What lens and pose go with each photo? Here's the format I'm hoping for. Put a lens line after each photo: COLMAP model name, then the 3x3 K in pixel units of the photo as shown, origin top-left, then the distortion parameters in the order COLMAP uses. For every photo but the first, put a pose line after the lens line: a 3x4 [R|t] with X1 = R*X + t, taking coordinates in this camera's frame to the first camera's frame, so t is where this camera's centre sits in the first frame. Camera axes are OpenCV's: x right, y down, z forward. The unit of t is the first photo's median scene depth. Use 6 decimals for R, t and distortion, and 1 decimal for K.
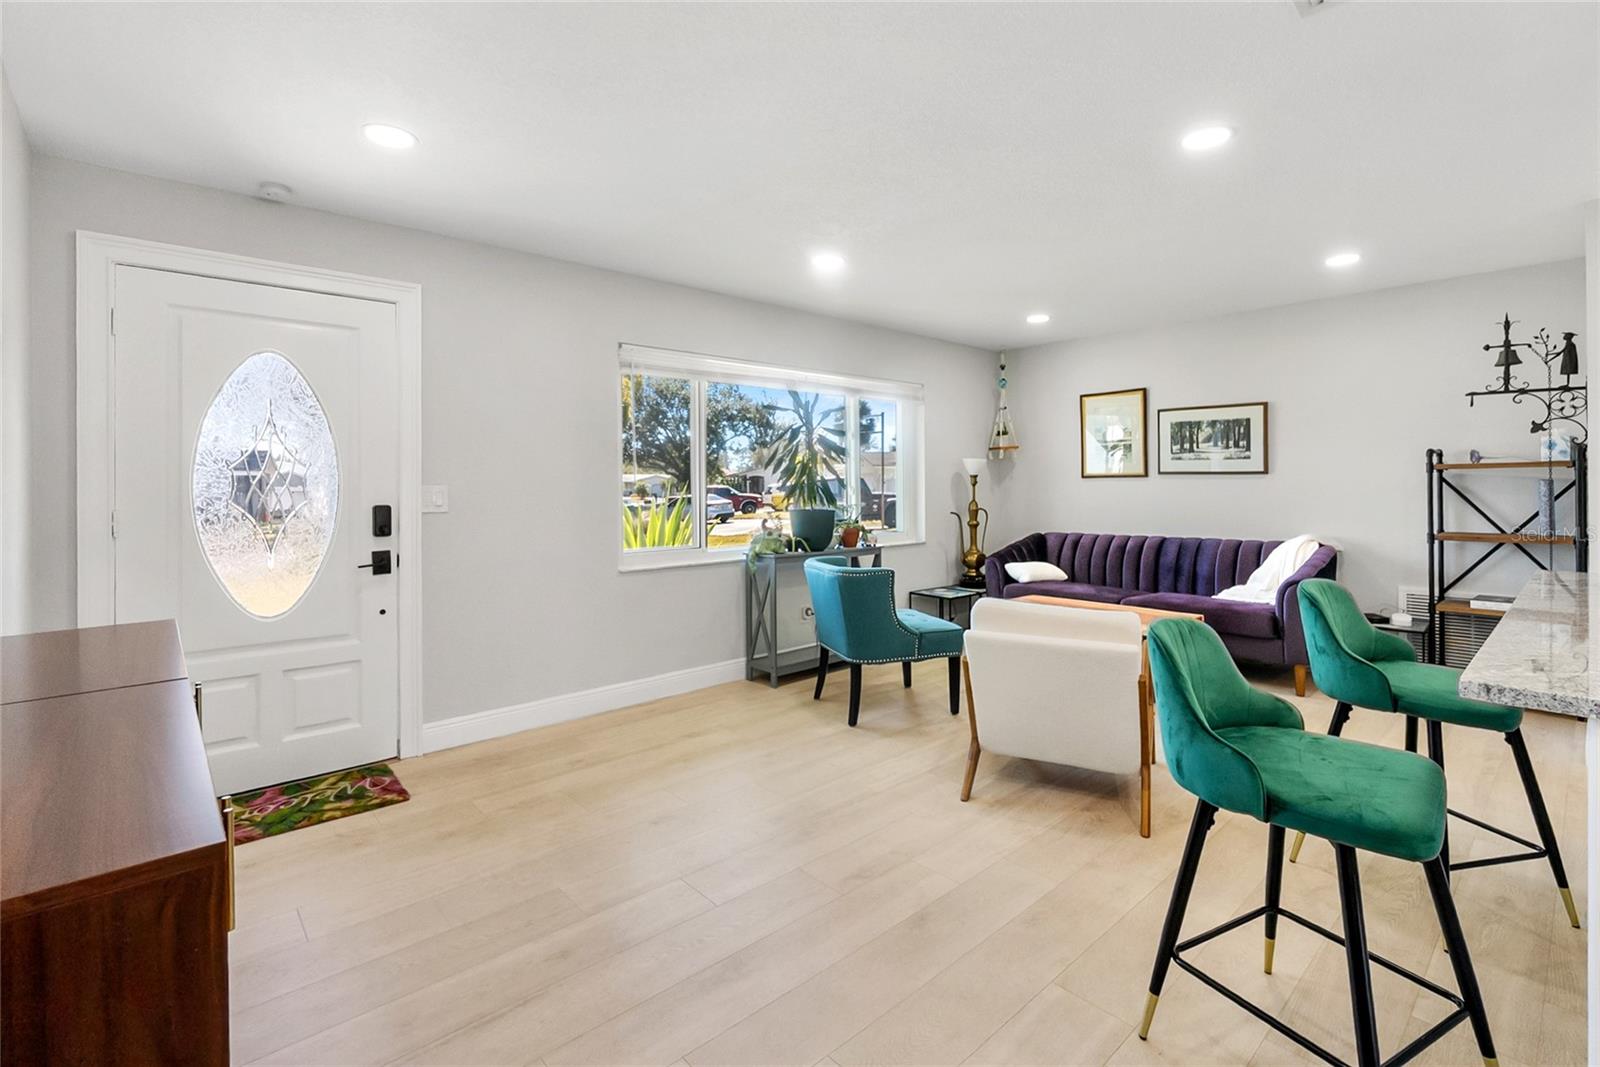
lens RADIAL K [[730.7, 0, 810.2], [0, 730.7, 487.9], [0, 0, 1]] dist [-0.001001, -0.000001]
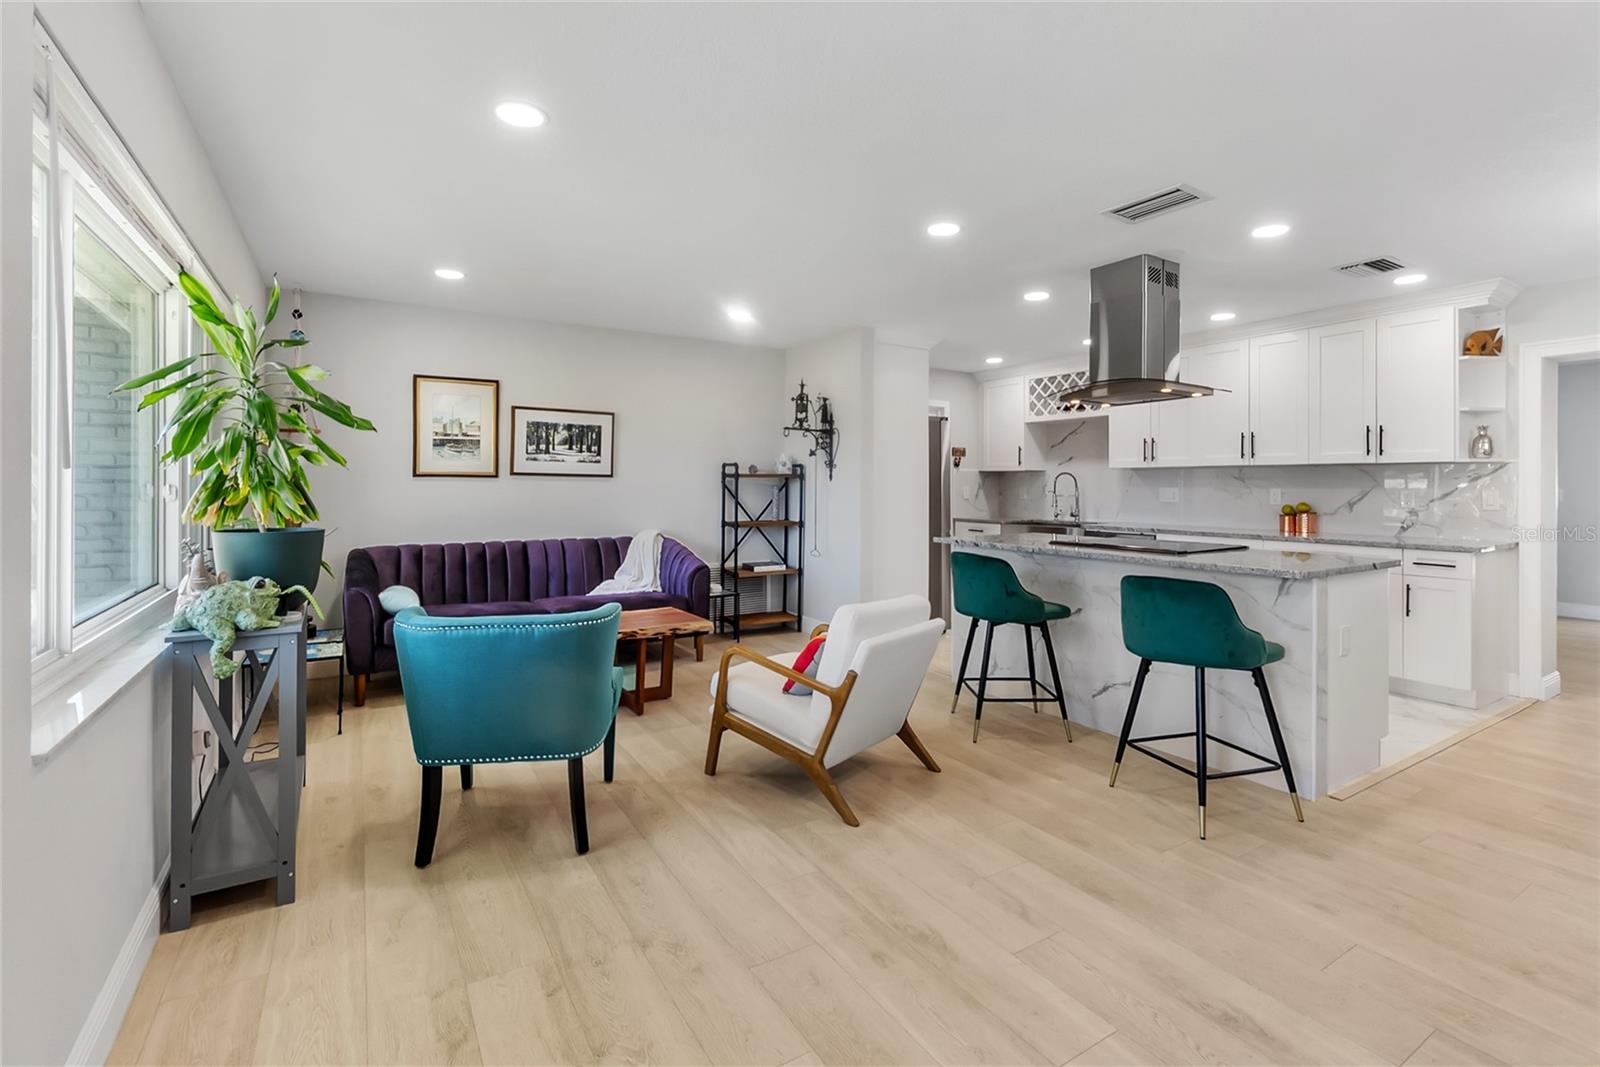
lens RADIAL K [[722.5, 0, 807.6], [0, 722.5, 487.5], [0, 0, 1]] dist [-0.002108, -0.000561]
pose [[0.180256, 0.004852, 0.983608, -0.372122], [-0.004133, 0.999983, -0.004175, -0.000242], [-0.983611, -0.003313, 0.180272, 0.468604]]
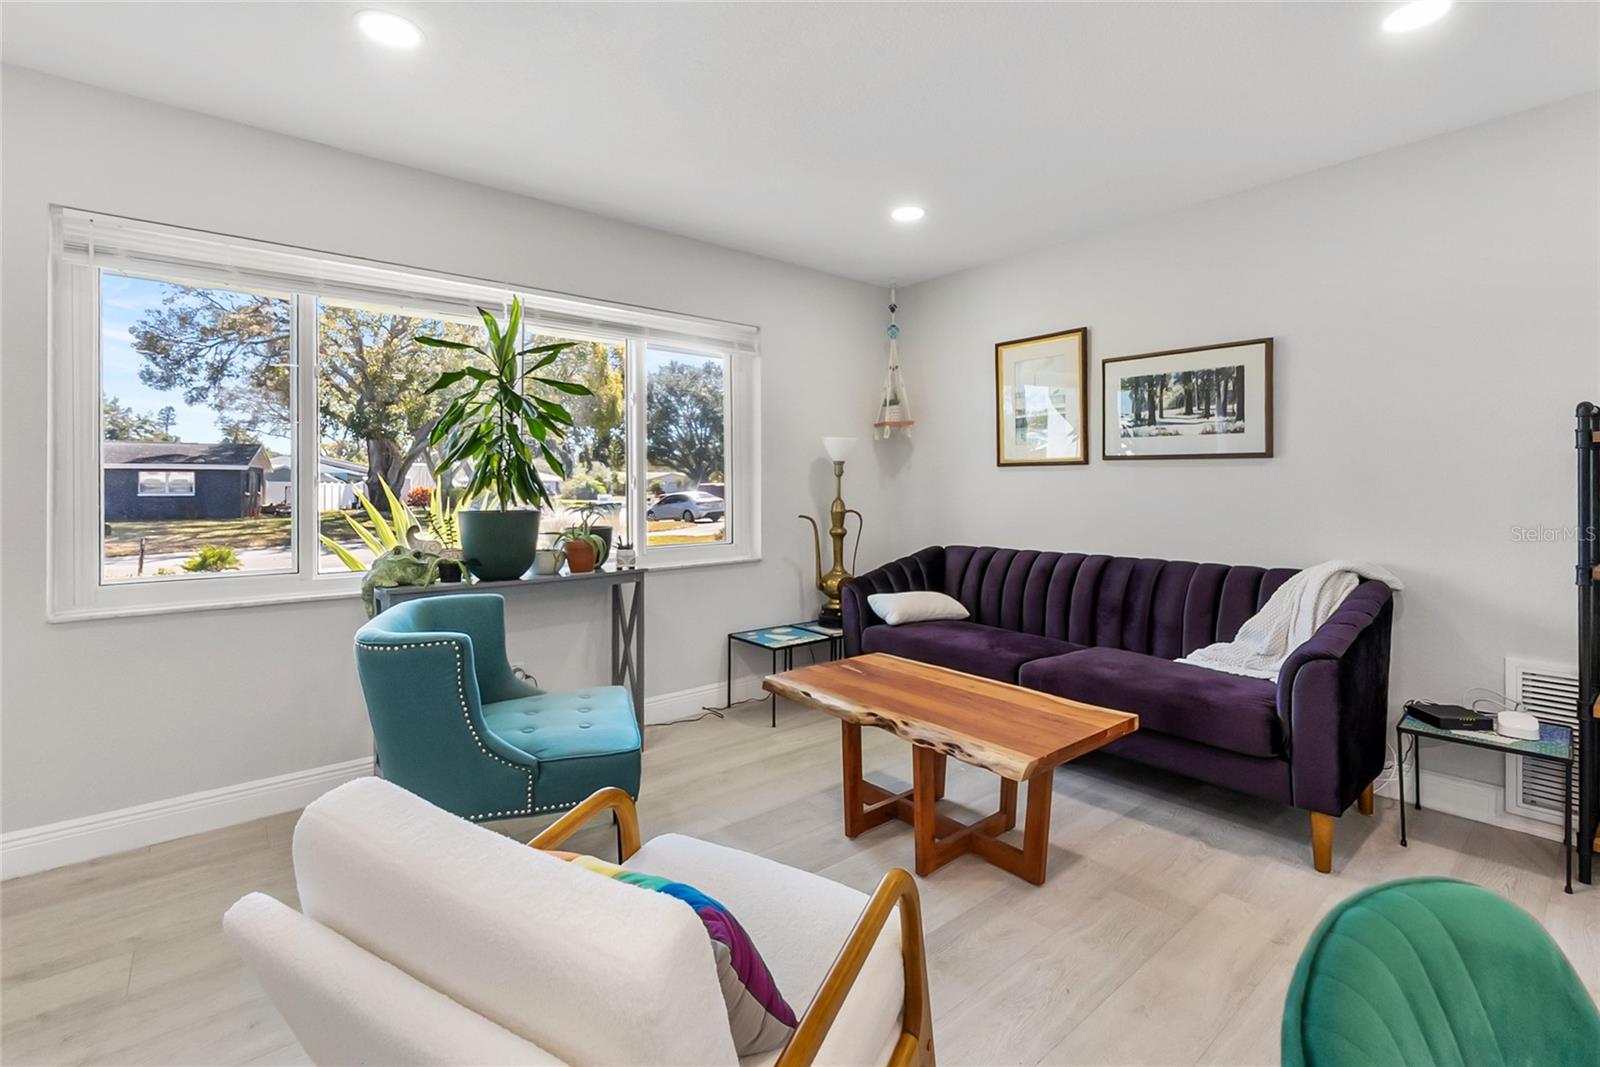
lens RADIAL K [[722.5, 0, 807.6], [0, 722.5, 487.5], [0, 0, 1]] dist [-0.002108, -0.000561]
pose [[0.999190, 0.006174, -0.039761, 0.245569], [-0.006154, 0.999981, 0.000614, 0.007204], [0.039764, -0.000369, 0.999209, 0.358055]]
